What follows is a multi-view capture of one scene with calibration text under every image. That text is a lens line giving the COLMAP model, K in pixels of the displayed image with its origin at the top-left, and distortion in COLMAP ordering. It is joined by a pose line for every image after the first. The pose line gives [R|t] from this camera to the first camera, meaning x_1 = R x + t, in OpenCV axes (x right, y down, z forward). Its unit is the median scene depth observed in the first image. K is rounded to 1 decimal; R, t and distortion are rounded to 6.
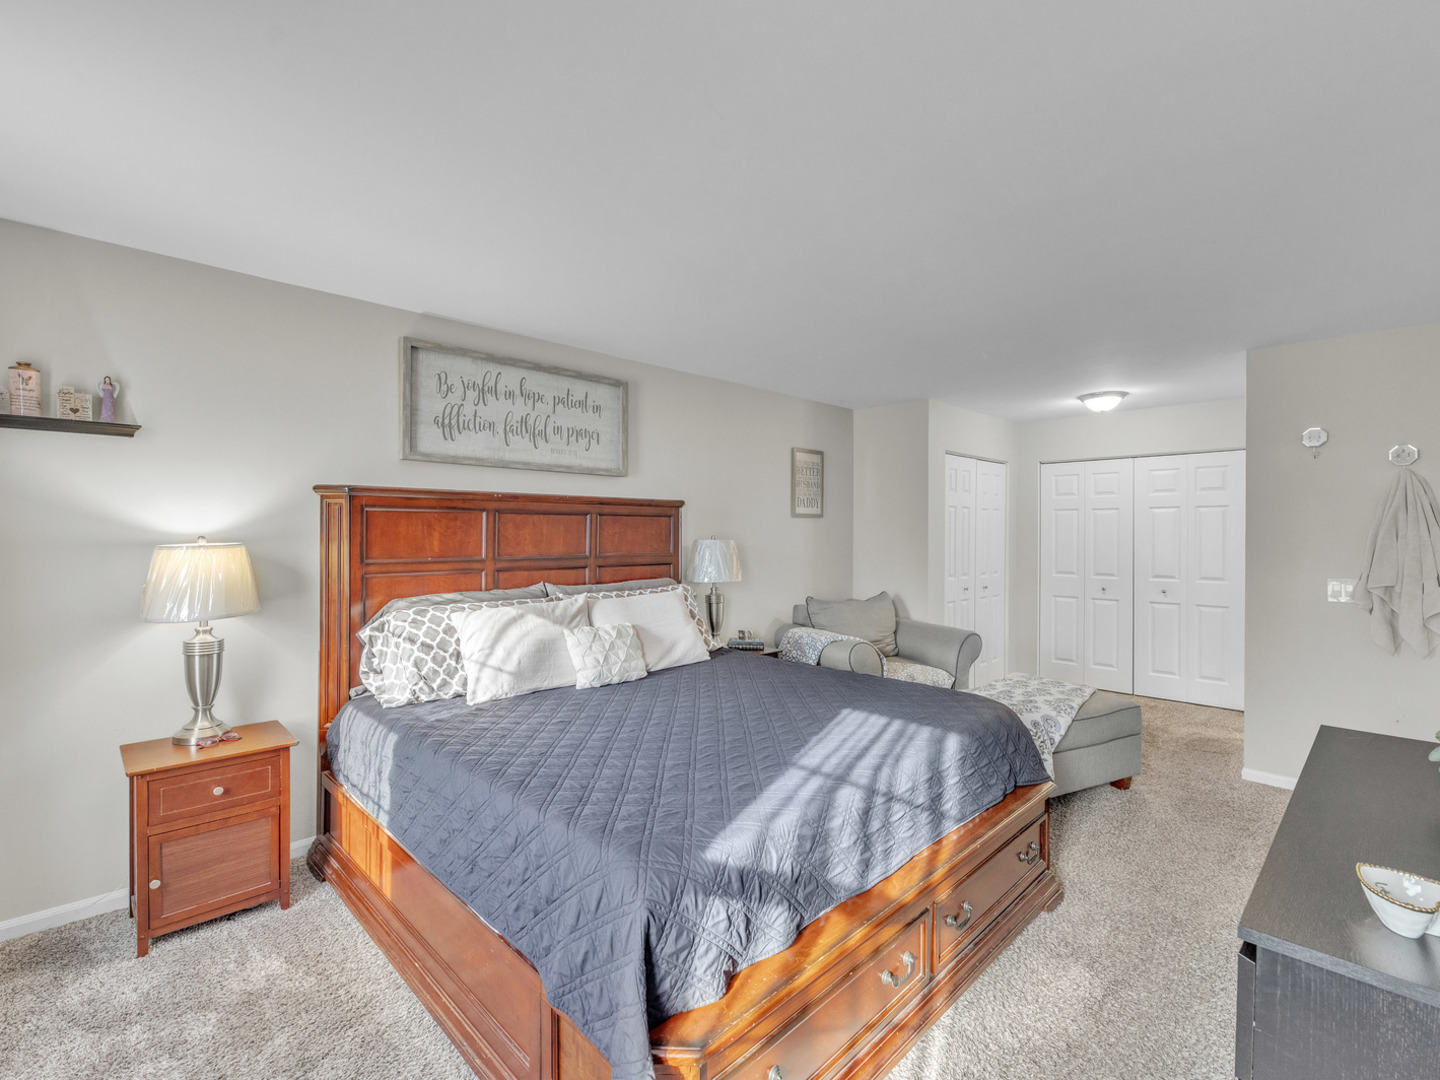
lens RADIAL K [[667.7, 0, 720.0], [0, 667.7, 540.0], [0, 0, 1]] dist [0.000479, 0.000281]
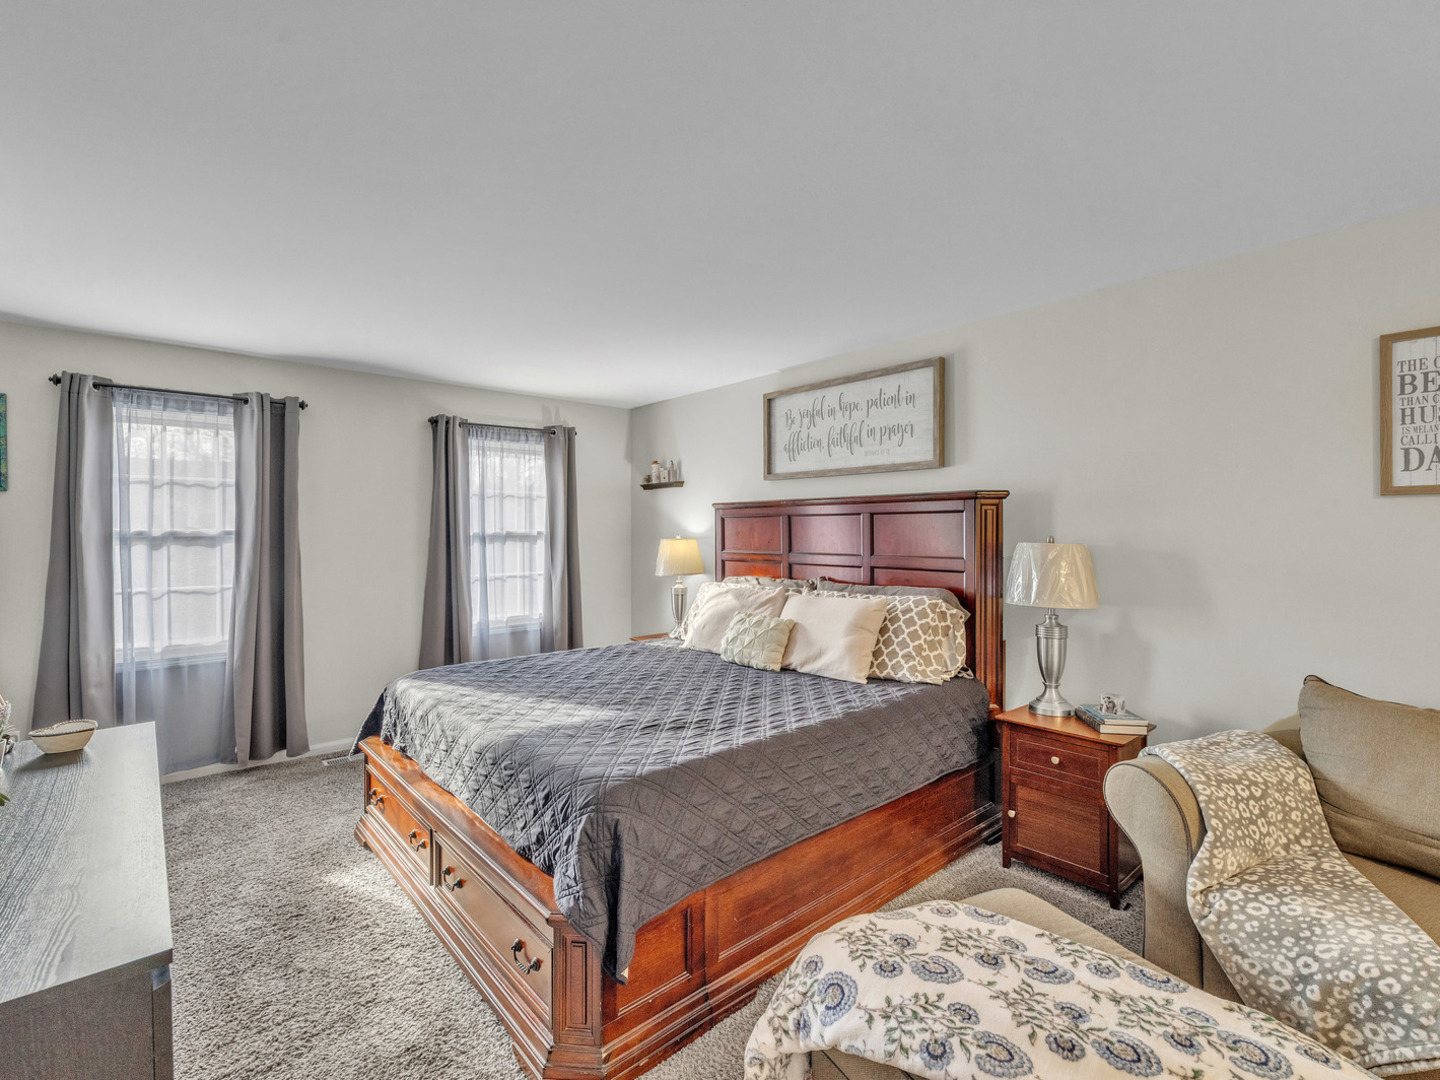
lens RADIAL K [[667.7, 0, 720.0], [0, 667.7, 540.0], [0, 0, 1]] dist [0.000479, 0.000281]
pose [[-0.058671, 0.012928, -0.998194, 0.818480], [-0.008471, 0.999874, 0.013447, -0.010799], [0.998241, 0.009245, -0.058554, 0.848434]]
